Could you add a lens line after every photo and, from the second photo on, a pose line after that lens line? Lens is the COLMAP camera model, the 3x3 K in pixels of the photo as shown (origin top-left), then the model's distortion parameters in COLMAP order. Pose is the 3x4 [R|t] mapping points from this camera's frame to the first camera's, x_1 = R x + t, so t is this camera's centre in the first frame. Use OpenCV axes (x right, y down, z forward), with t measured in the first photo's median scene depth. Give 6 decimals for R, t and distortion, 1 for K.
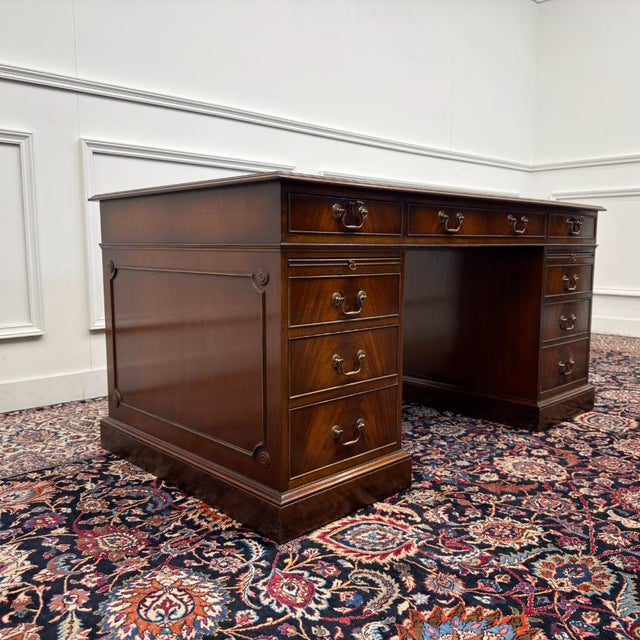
lens RADIAL K [[600.8, 0, 316.4], [0, 600.8, 321.6], [0, 0, 1]] dist [0.097854, -0.195367]
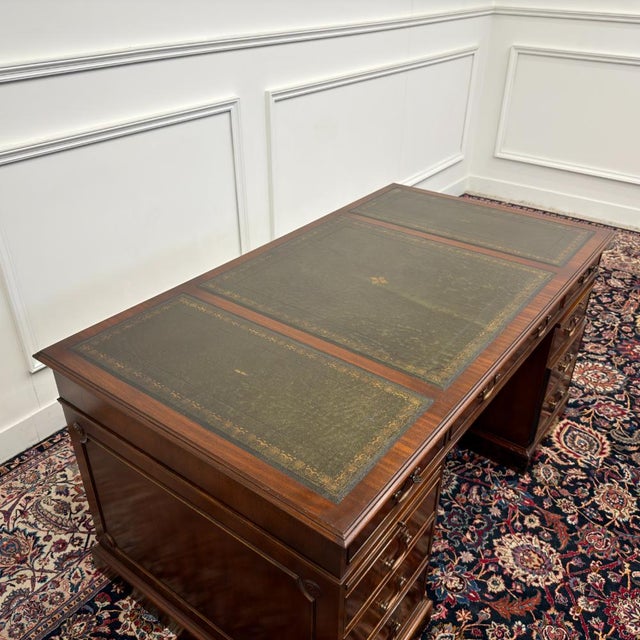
lens RADIAL K [[609.8, 0, 320.3], [0, 609.8, 324.1], [0, 0, 1]] dist [0.007976, -0.018886]
pose [[0.985795, -0.080328, 0.147499, -0.144448], [0.012667, 0.911268, 0.411618, -0.631216], [-0.167475, -0.403903, 0.899341, 0.291122]]
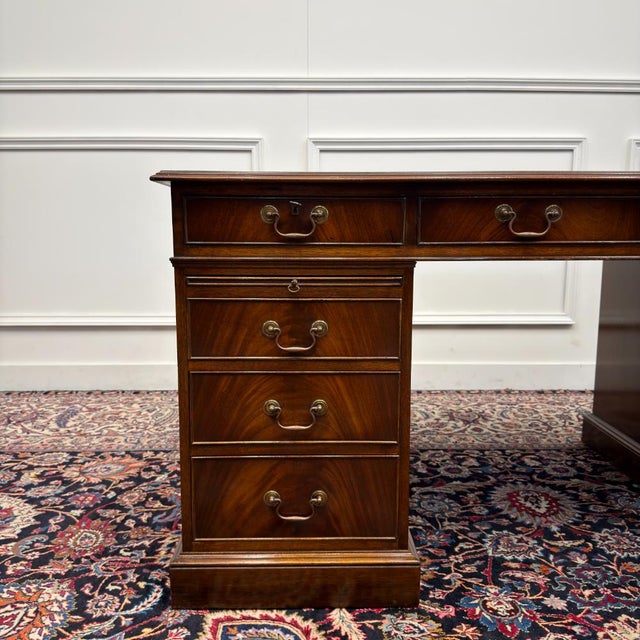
lens RADIAL K [[601.0, 0, 315.8], [0, 601.0, 317.3], [0, 0, 1]] dist [0.073170, -0.131281]
pose [[0.735809, 0.095110, -0.670476, 0.505036], [-0.082499, 0.995303, 0.050649, -0.082056], [0.672145, 0.018046, 0.740200, 0.401746]]
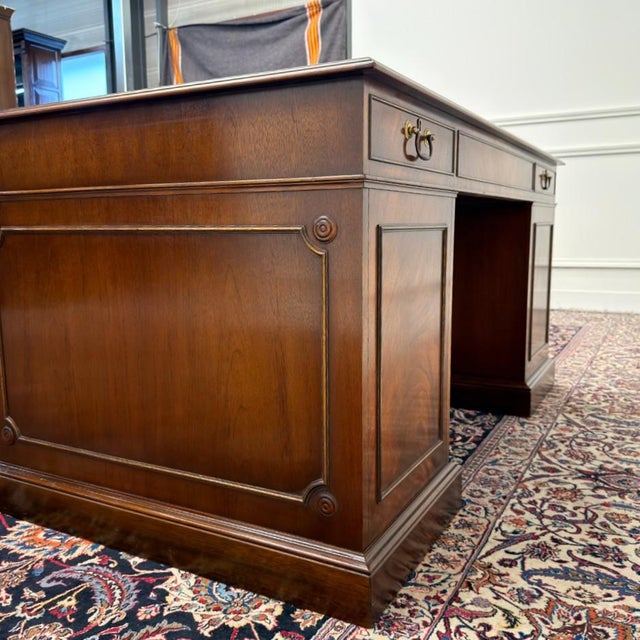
lens RADIAL K [[651.4, 0, 320.0], [0, 651.4, 320.0], [0, 0, 1]] dist [0.008372, -0.010121]
pose [[-0.950080, 0.054208, -0.307261, 0.510736], [-0.029935, 0.964412, 0.262705, -0.255172], [0.310567, 0.258789, -0.914645, 2.331114]]
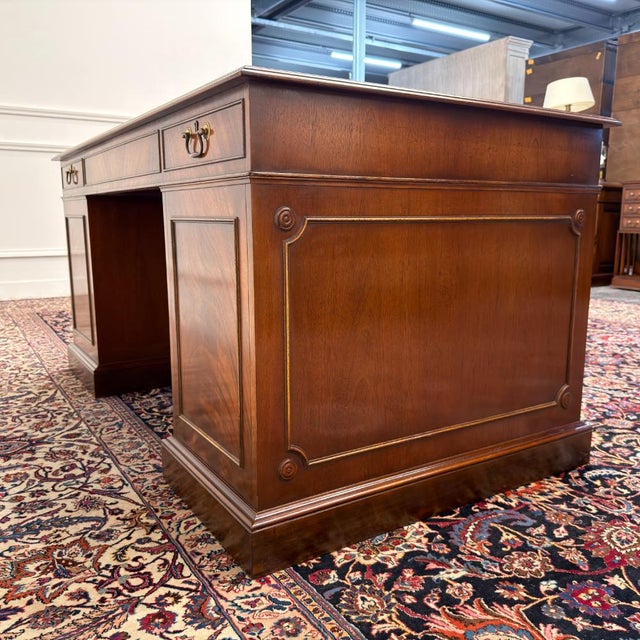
lens RADIAL K [[609.8, 0, 320.3], [0, 609.8, 324.1], [0, 0, 1]] dist [0.007976, -0.018886]
pose [[0.198874, -0.174019, 0.964451, -0.955392], [0.121984, 0.980851, 0.151824, -0.086500], [-0.972404, 0.087454, 0.216294, 0.981497]]
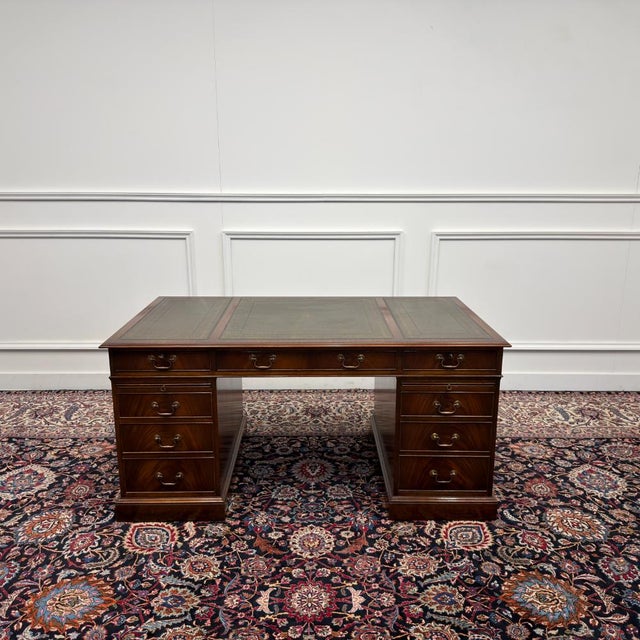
lens RADIAL K [[591.6, 0, 317.5], [0, 591.6, 317.9], [0, 0, 1]] dist [0.152129, -0.313704]
pose [[0.731027, 0.167928, -0.661362, 1.292999], [-0.084074, 0.984025, 0.156926, -0.521410], [0.677149, -0.059114, 0.733467, 0.037448]]
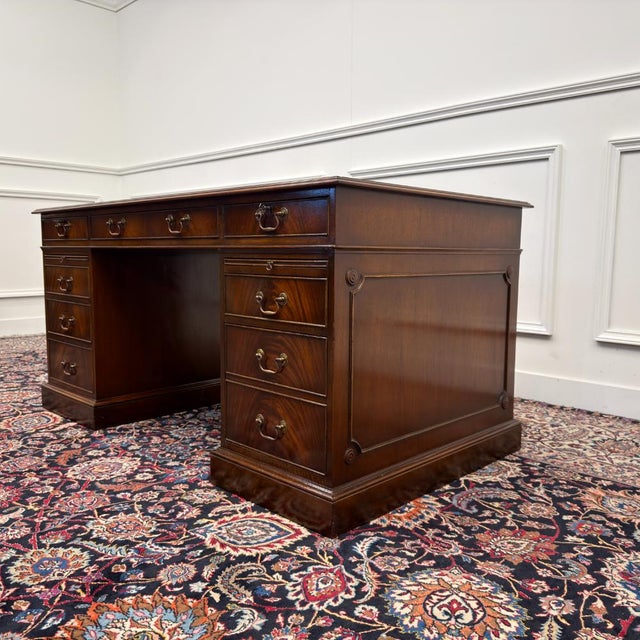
lens RADIAL K [[600.1, 0, 325.2], [0, 600.1, 310.3], [0, 0, 1]] dist [0.102976, -0.203365]
pose [[0.042118, 0.094488, -0.994635, 1.466159], [-0.128684, 0.987739, 0.088384, -0.166256], [0.990791, 0.124271, 0.053761, 1.394639]]
